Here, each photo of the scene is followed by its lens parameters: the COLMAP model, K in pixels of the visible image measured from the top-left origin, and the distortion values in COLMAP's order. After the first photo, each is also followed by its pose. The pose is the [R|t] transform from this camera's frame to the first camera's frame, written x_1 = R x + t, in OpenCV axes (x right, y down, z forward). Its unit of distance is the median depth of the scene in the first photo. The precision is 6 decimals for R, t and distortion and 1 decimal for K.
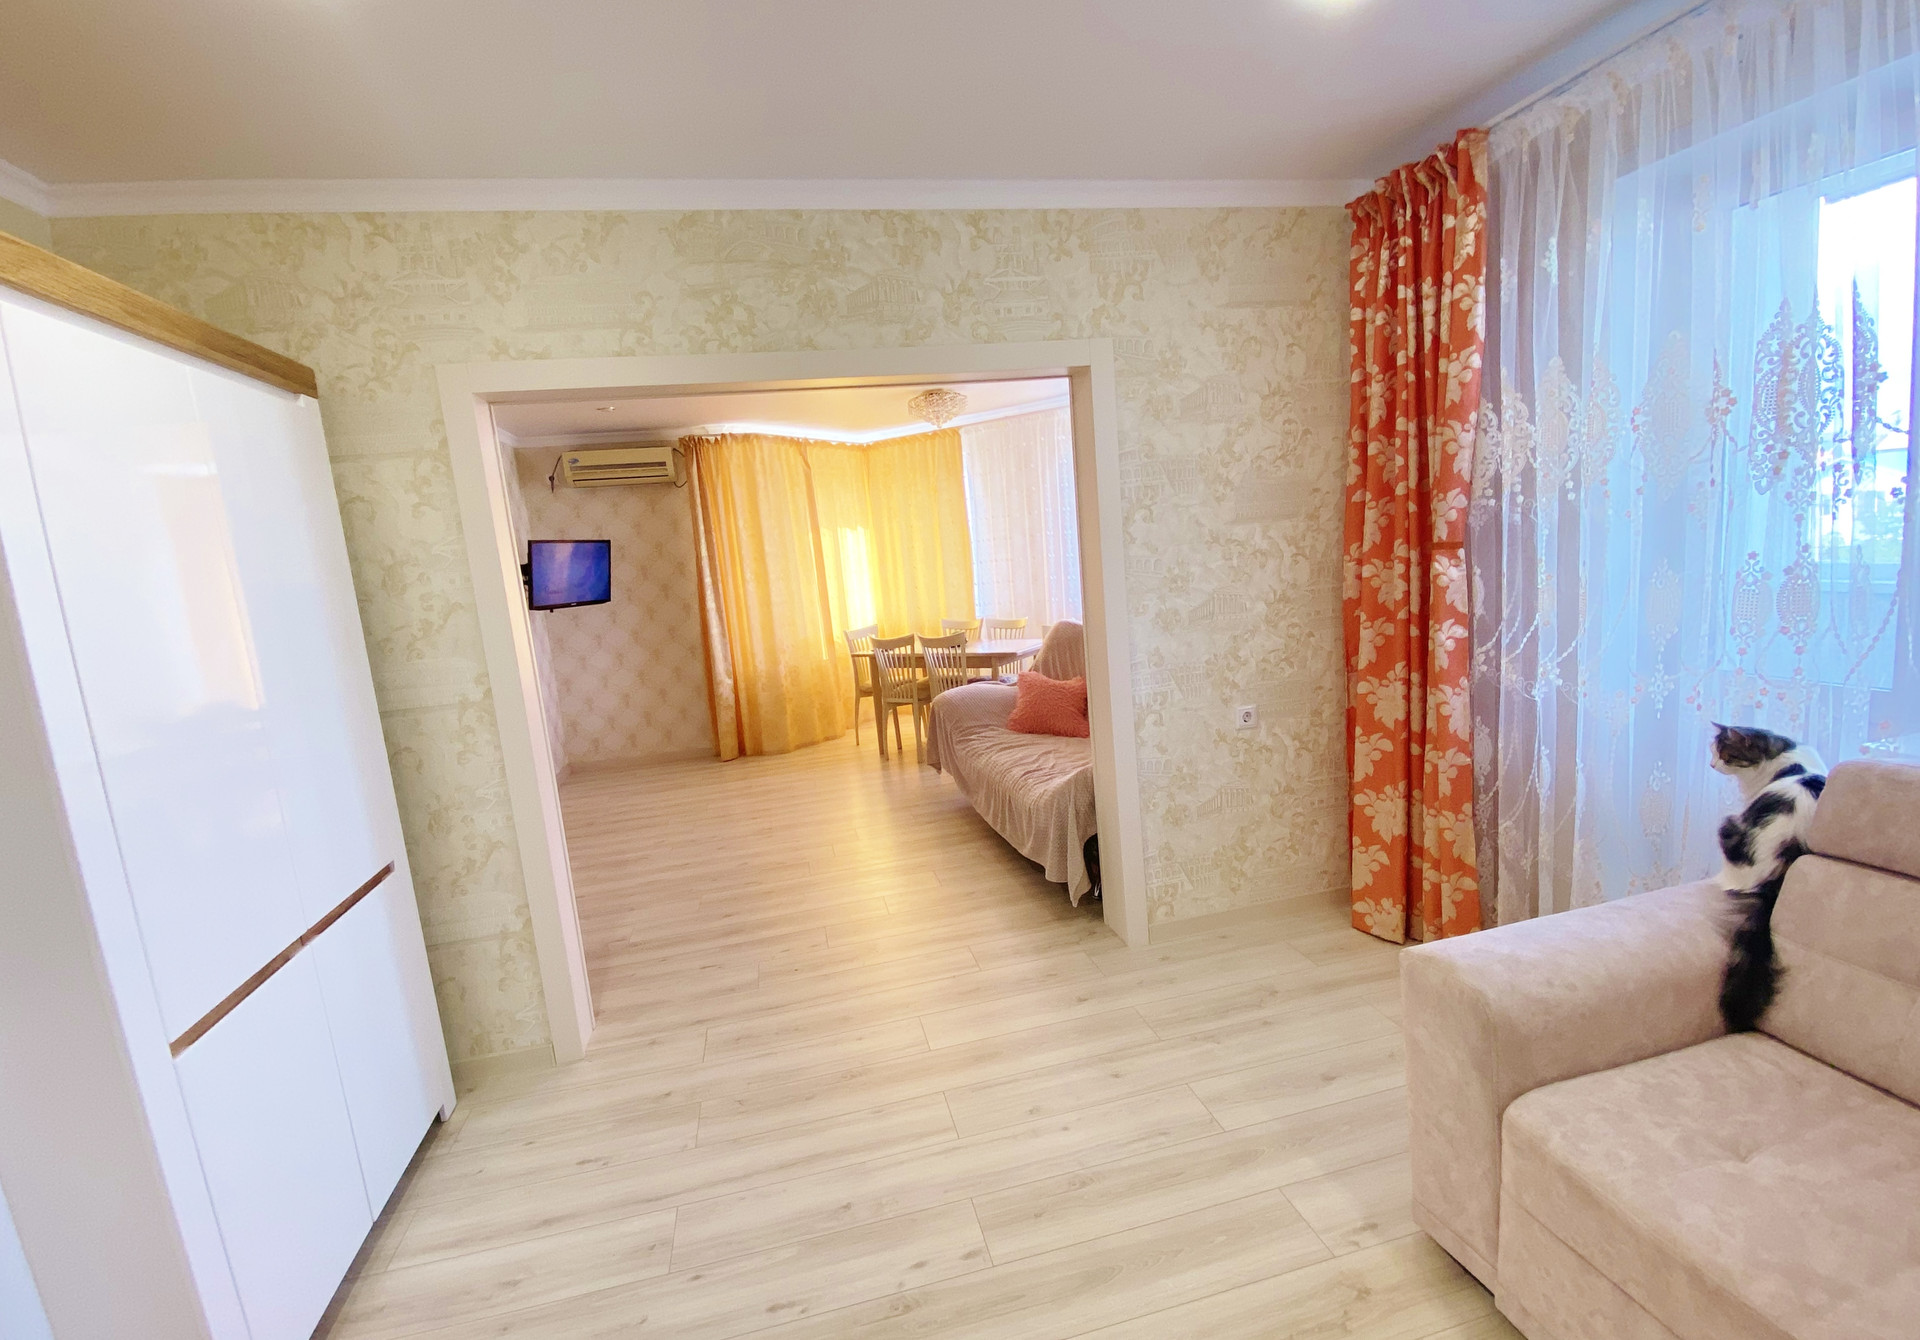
lens RADIAL K [[836.4, 0, 949.9], [0, 836.4, 676.1], [0, 0, 1]] dist [0.031807, -0.032327]
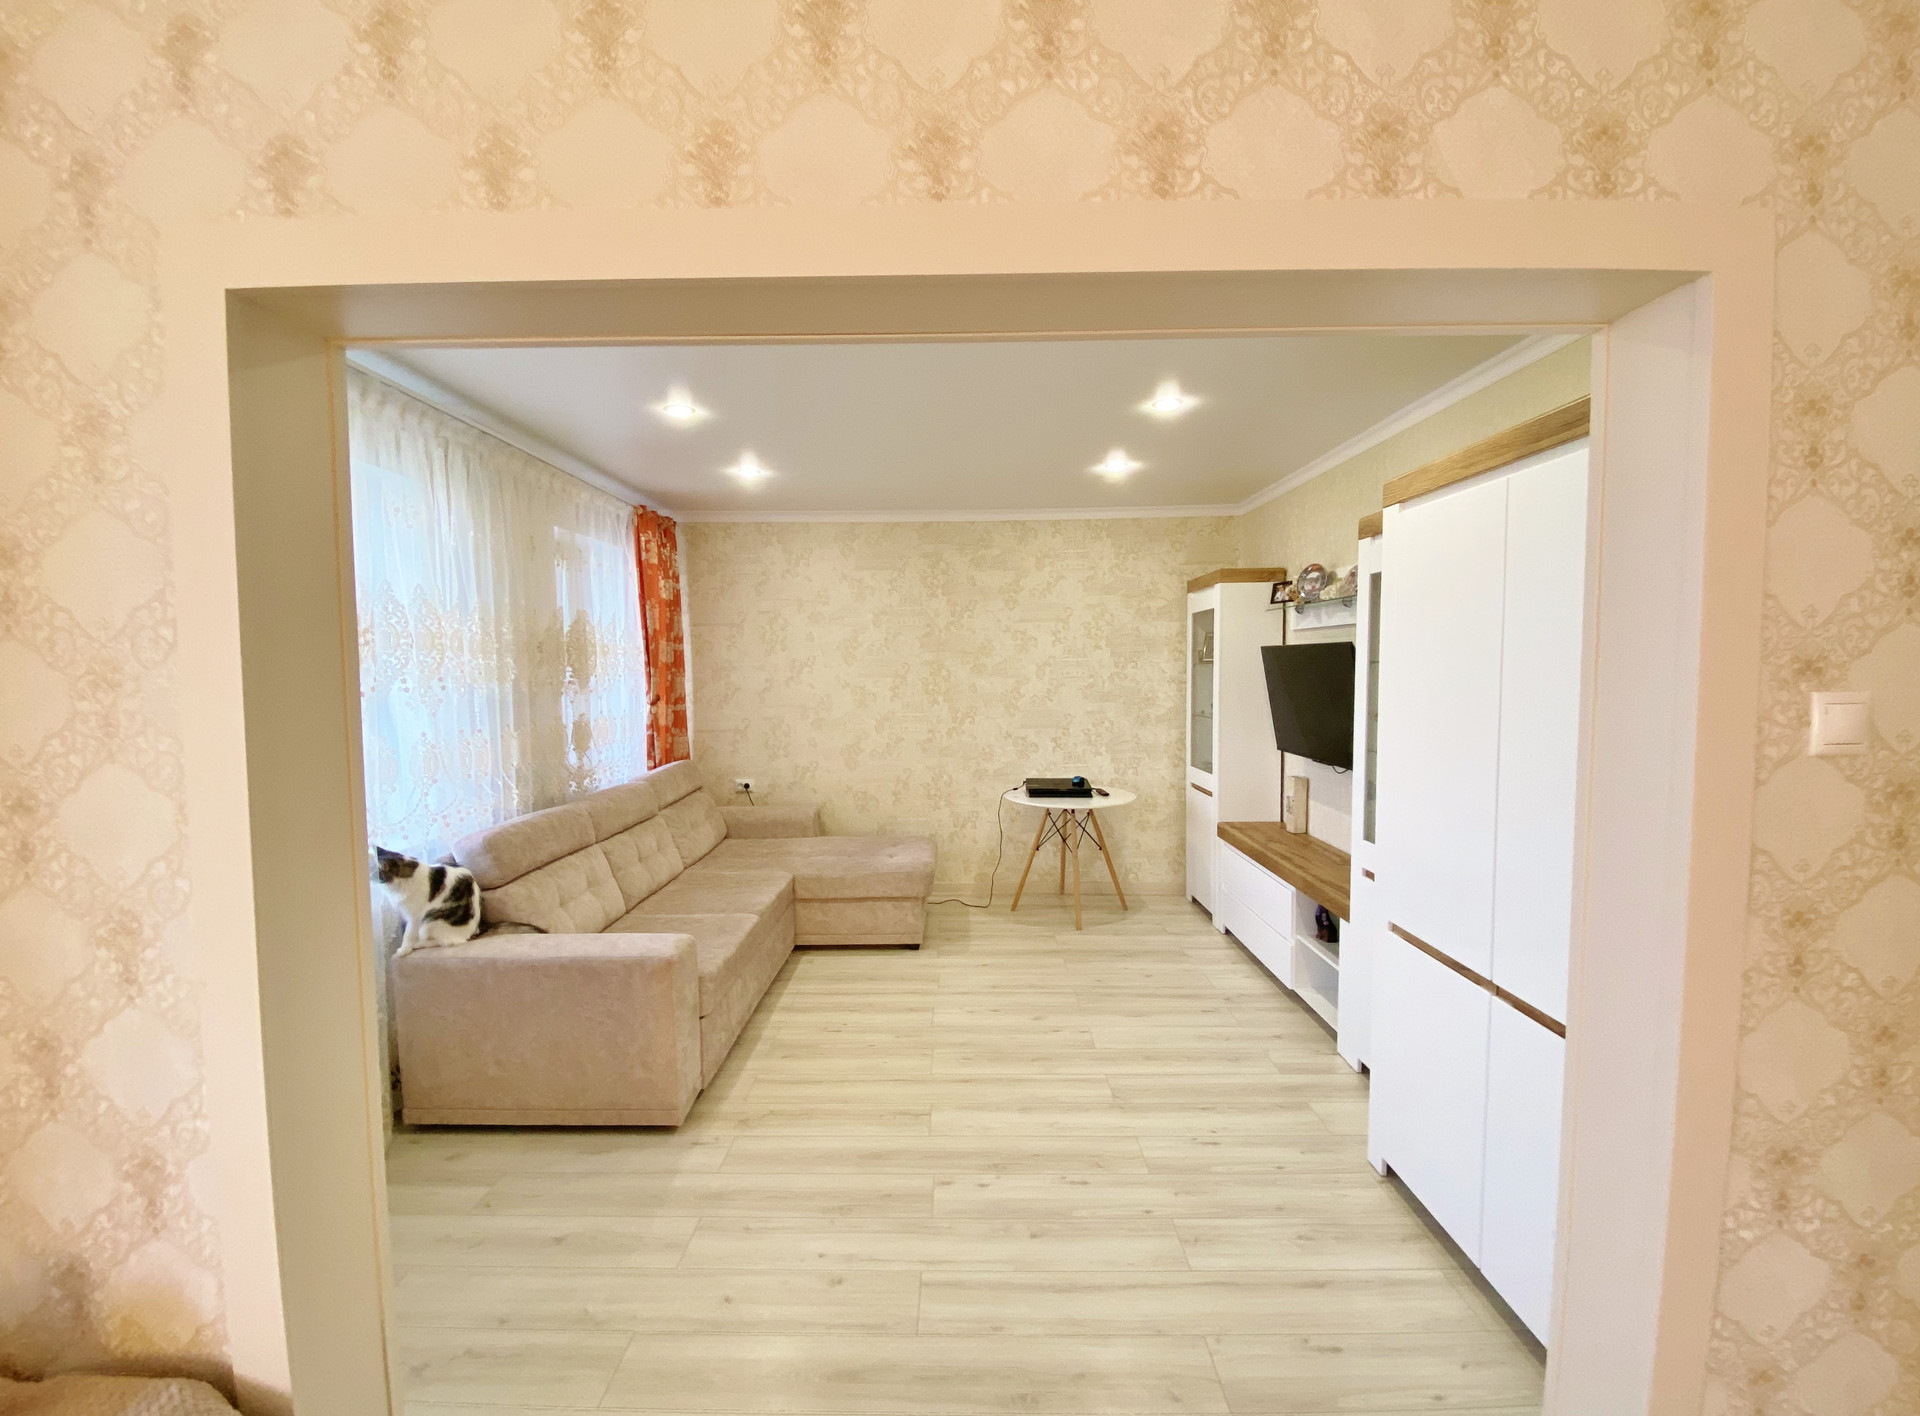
lens RADIAL K [[788.3, 0, 955.0], [0, 788.3, 718.6], [0, 0, 1]] dist [0.070151, -0.051951]
pose [[-0.968137, 0.081786, 0.236690, -0.237146], [0.129575, 0.972407, 0.193999, -0.211001], [-0.214292, 0.218487, -0.952020, 1.348062]]
